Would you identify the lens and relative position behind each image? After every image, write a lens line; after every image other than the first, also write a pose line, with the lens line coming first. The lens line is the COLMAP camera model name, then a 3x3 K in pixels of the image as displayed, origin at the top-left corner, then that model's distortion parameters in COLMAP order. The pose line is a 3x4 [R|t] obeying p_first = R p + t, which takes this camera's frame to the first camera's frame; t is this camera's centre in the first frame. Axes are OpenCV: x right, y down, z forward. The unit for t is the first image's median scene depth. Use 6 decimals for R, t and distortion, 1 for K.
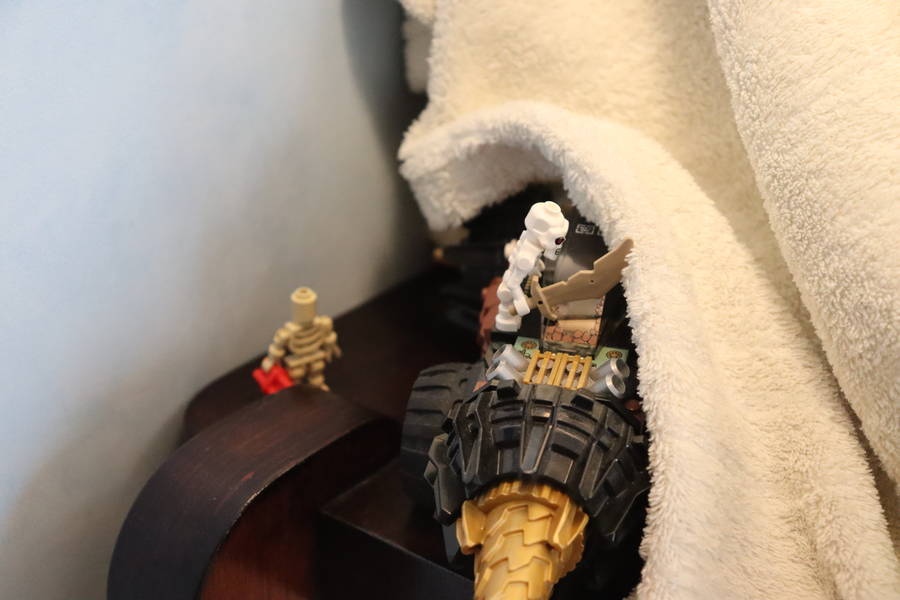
lens RADIAL K [[1524.1, 0, 449.2], [0, 1524.1, 299.0], [0, 0, 1]] dist [0.111729, 0.000000]
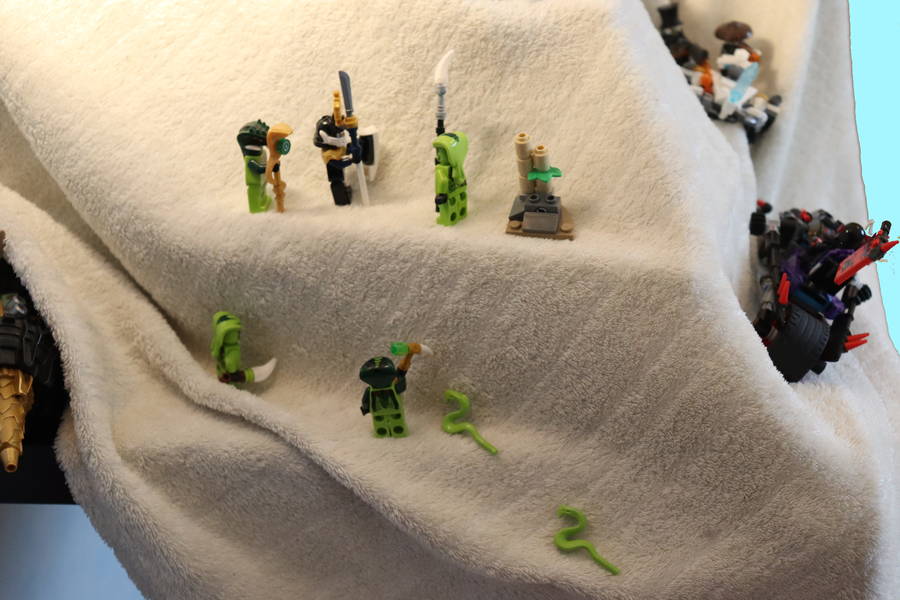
lens RADIAL K [[1258.9, 0, 449.7], [0, 1258.9, 300.2], [0, 0, 1]] dist [0.035061, 0.000000]
pose [[0.801358, -0.262070, 0.537721, -0.289272], [0.272484, 0.960168, 0.061880, 0.092870], [-0.532520, 0.096933, 0.840849, -0.535614]]
